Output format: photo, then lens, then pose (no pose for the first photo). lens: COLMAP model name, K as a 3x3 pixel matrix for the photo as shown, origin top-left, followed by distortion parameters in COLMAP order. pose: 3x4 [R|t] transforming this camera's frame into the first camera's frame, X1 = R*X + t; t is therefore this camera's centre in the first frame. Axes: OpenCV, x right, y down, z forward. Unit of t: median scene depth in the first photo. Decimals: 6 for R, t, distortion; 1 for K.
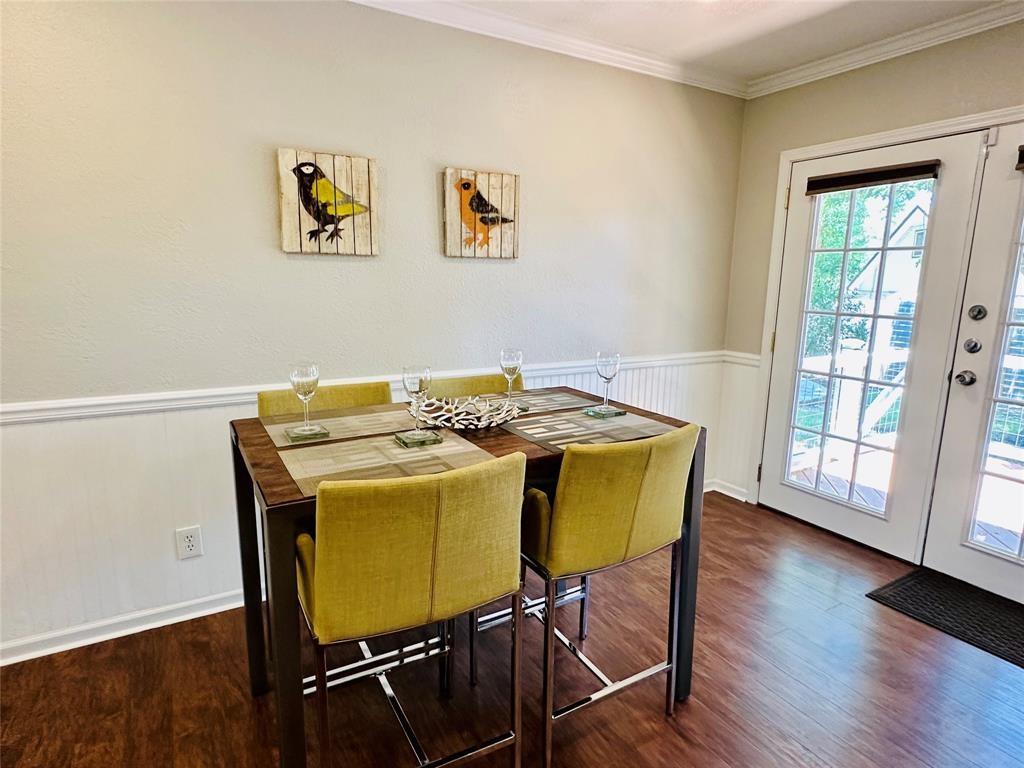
lens RADIAL K [[578.0, 0, 507.3], [0, 578.0, 376.3], [0, 0, 1]] dist [0.004684, 0.001530]
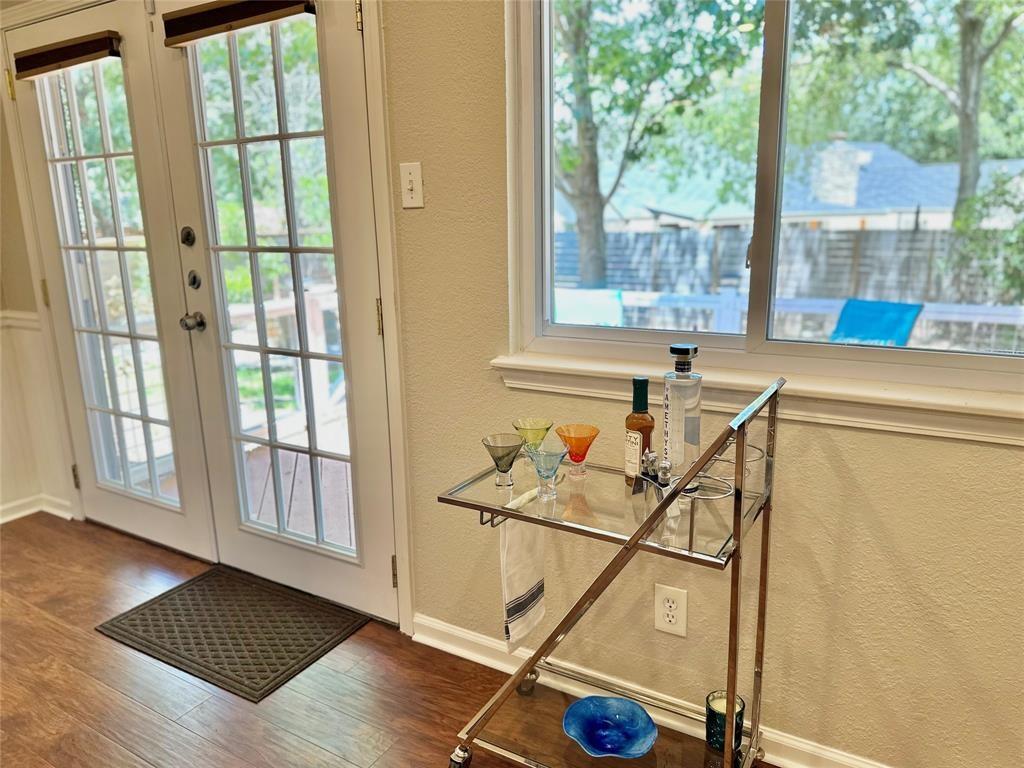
lens RADIAL K [[721.9, 0, 513.2], [0, 721.9, 374.2], [0, 0, 1]] dist [0.054417, -0.061494]
pose [[0.877605, -0.136724, 0.459474, 0.589504], [0.113793, 0.990486, 0.077390, 0.037887], [-0.465684, -0.015633, 0.884813, -0.053019]]
